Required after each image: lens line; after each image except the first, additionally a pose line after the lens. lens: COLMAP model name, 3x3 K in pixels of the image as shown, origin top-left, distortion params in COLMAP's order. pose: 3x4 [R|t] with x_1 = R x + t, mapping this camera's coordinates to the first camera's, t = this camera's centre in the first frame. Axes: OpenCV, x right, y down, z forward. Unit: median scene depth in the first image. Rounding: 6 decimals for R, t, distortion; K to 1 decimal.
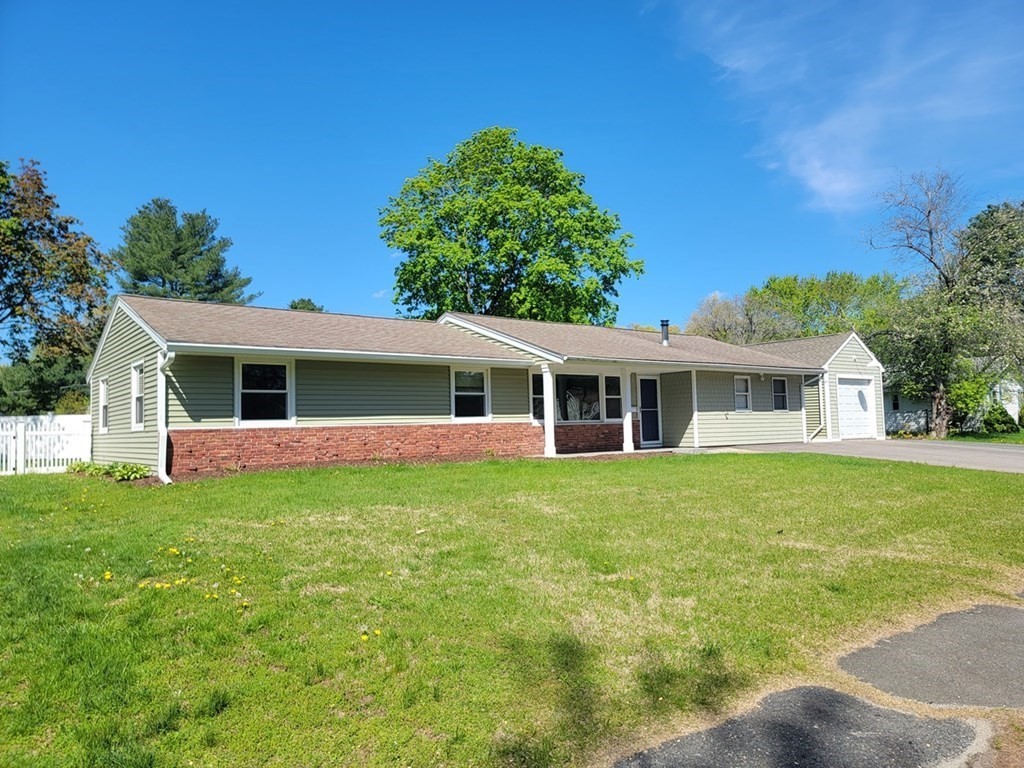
lens RADIAL K [[711.4, 0, 515.9], [0, 711.4, 393.3], [0, 0, 1]] dist [0.071861, -0.045828]
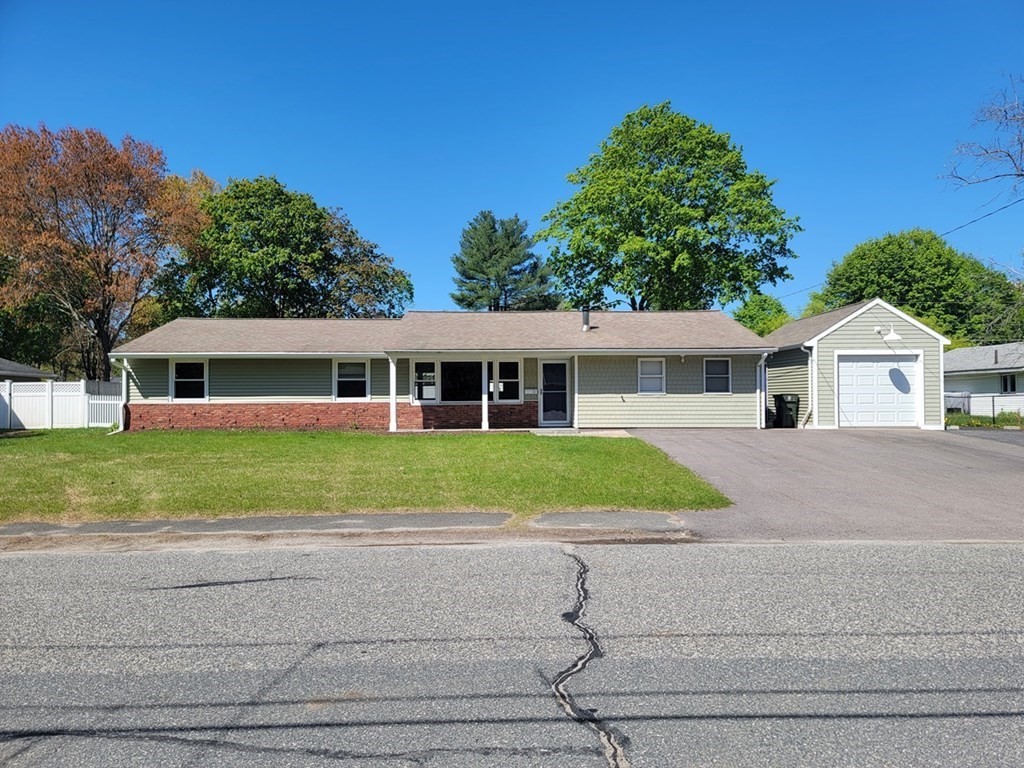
lens RADIAL K [[711.4, 0, 515.9], [0, 711.4, 393.3], [0, 0, 1]] dist [0.071861, -0.045828]
pose [[0.806439, 0.006880, -0.591277, 0.958638], [0.012683, 0.999501, 0.028928, -0.008231], [0.591181, -0.030828, 0.805950, 0.136200]]
